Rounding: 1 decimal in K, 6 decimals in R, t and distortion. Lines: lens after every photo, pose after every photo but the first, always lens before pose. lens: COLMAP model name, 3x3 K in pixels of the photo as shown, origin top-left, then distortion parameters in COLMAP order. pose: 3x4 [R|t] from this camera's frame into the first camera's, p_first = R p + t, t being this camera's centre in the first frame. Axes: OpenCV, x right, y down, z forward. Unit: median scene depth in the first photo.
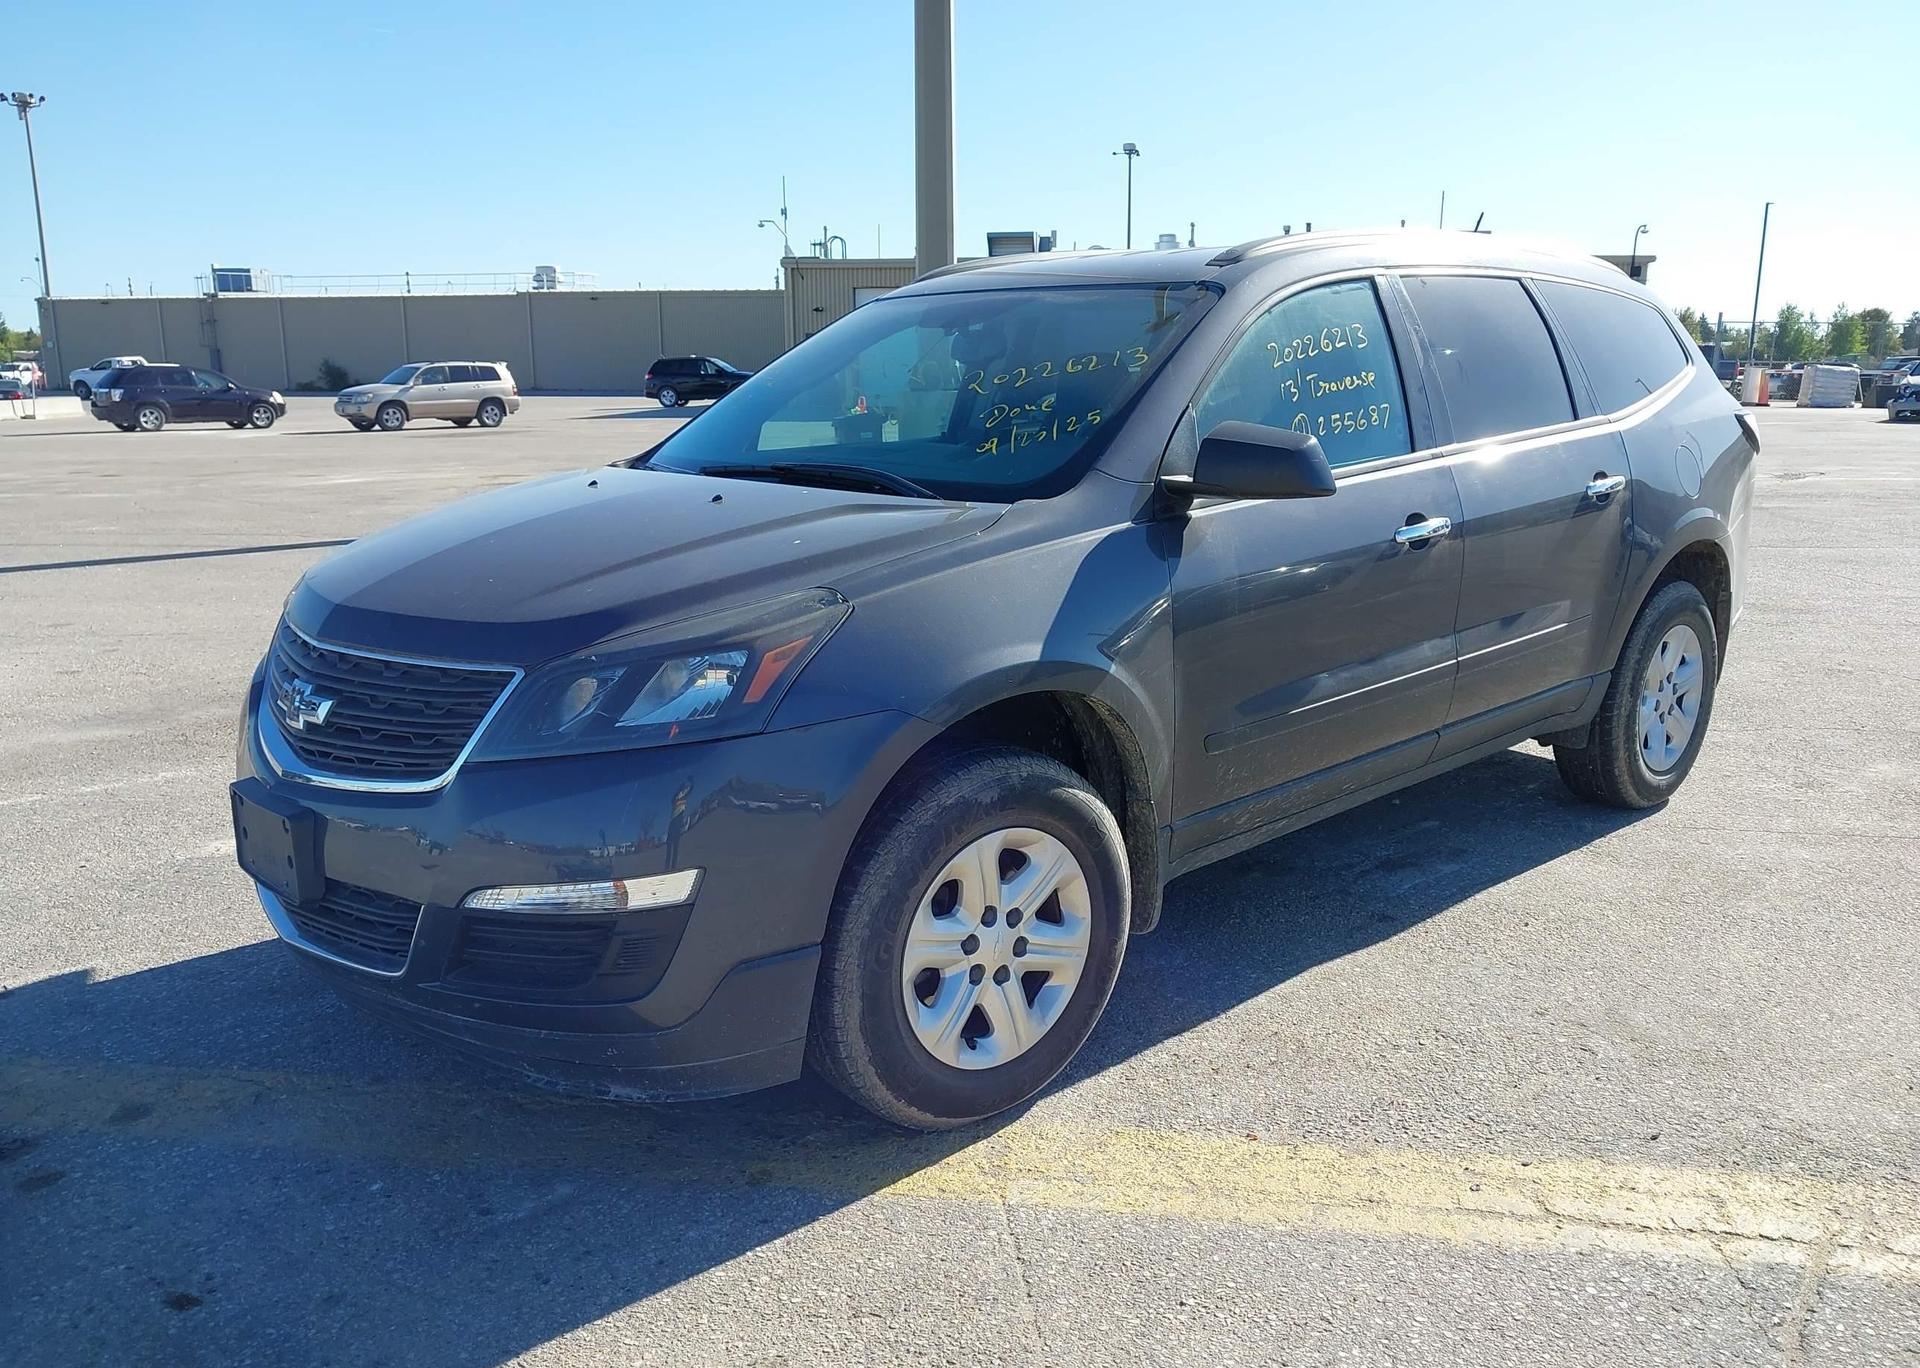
lens RADIAL K [[1514.4, 0, 948.8], [0, 1514.4, 689.3], [0, 0, 1]] dist [0.010338, -0.006821]
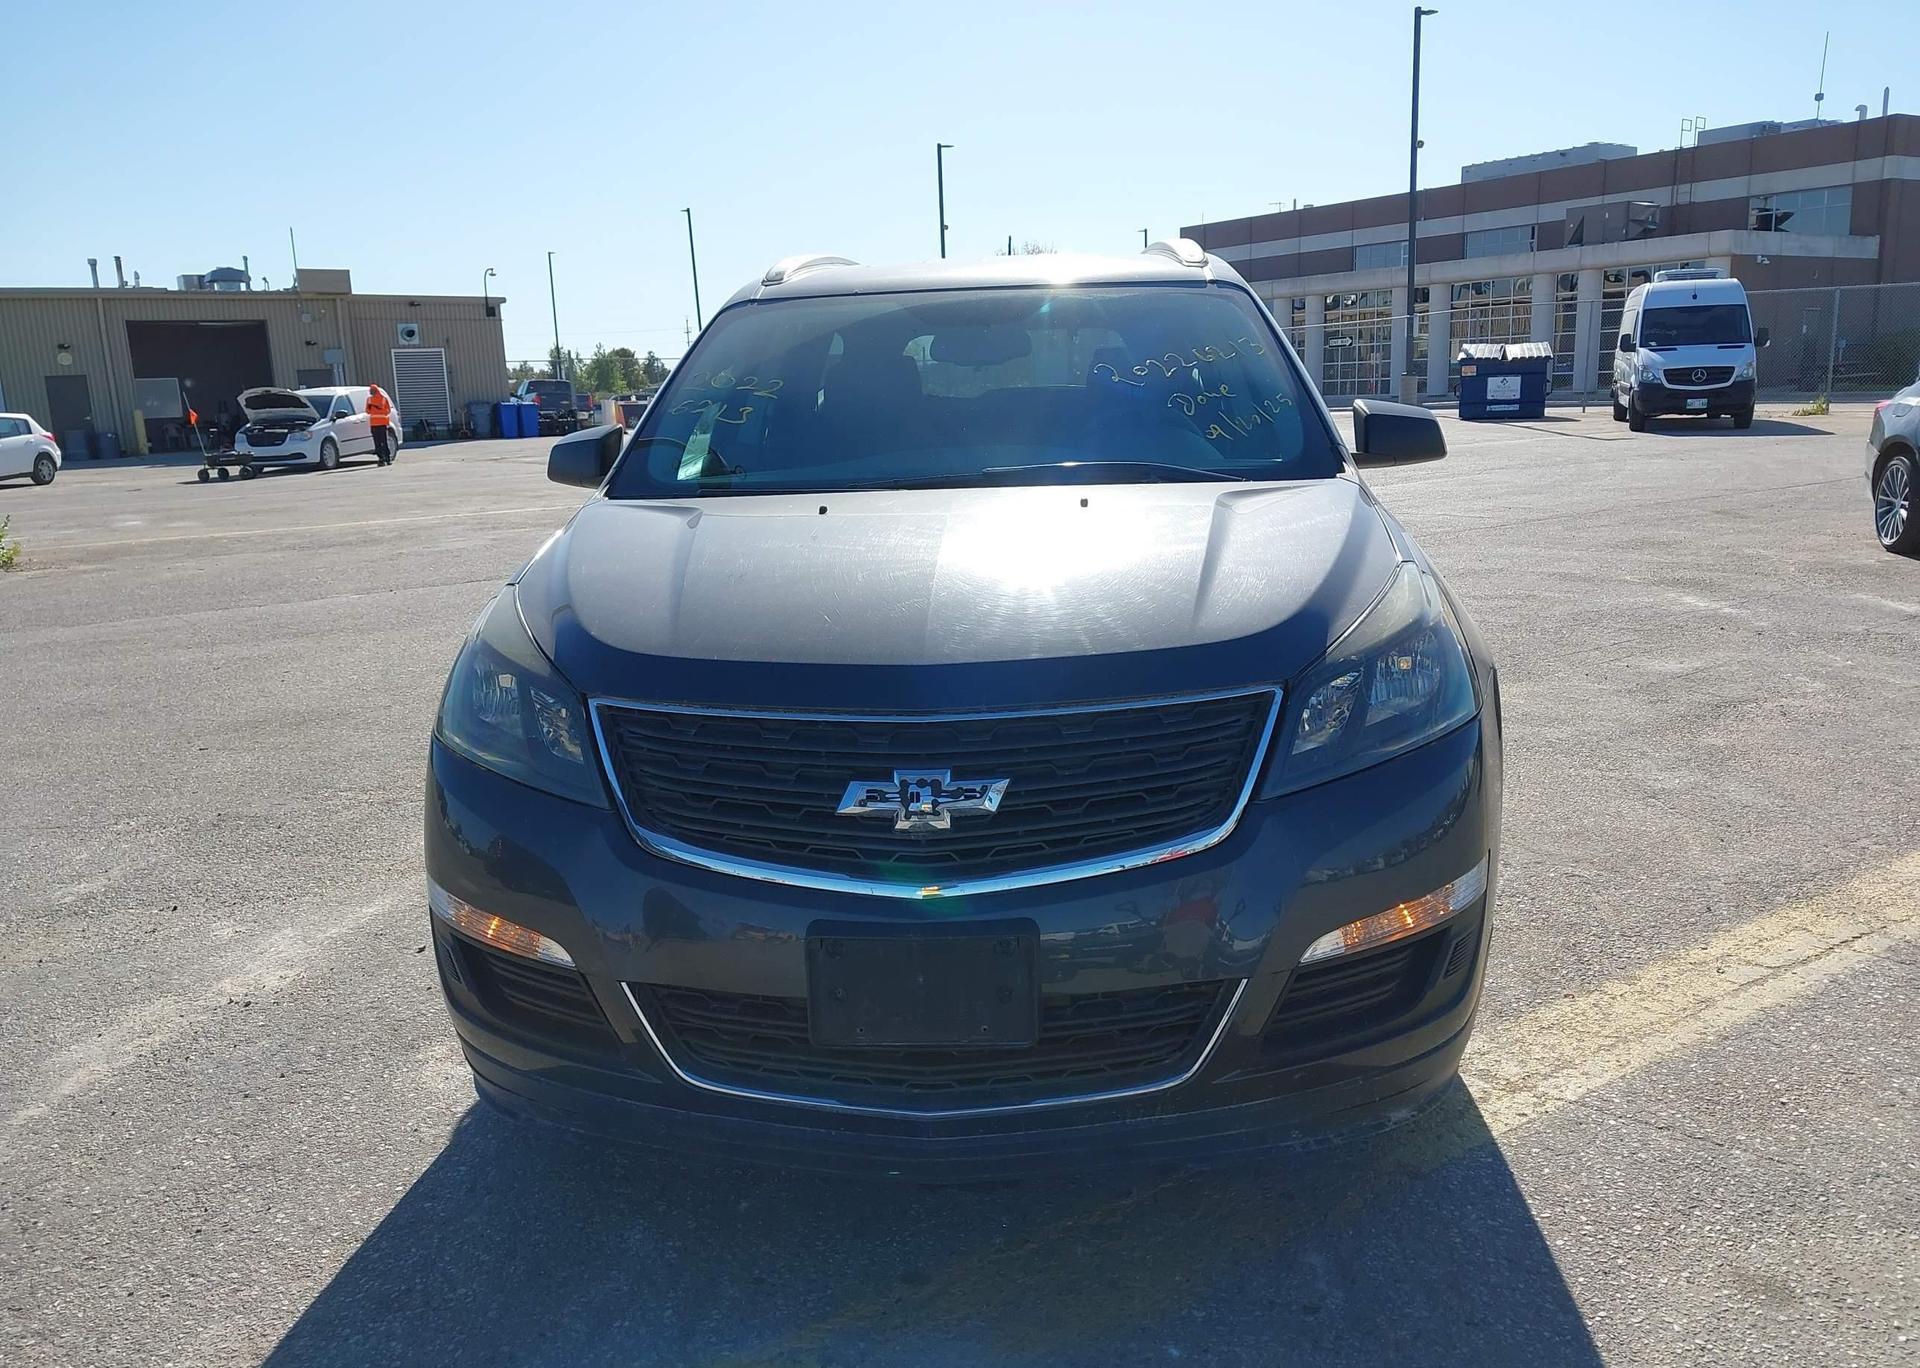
lens RADIAL K [[1536.5, 0, 960.0], [0, 1536.5, 684.0], [0, 0, 1]] dist [0.000146, -0.008753]
pose [[0.729832, -0.155300, 0.665754, -0.736249], [0.176881, 0.983591, 0.035535, -0.056966], [-0.660348, 0.091825, 0.745325, 0.327503]]
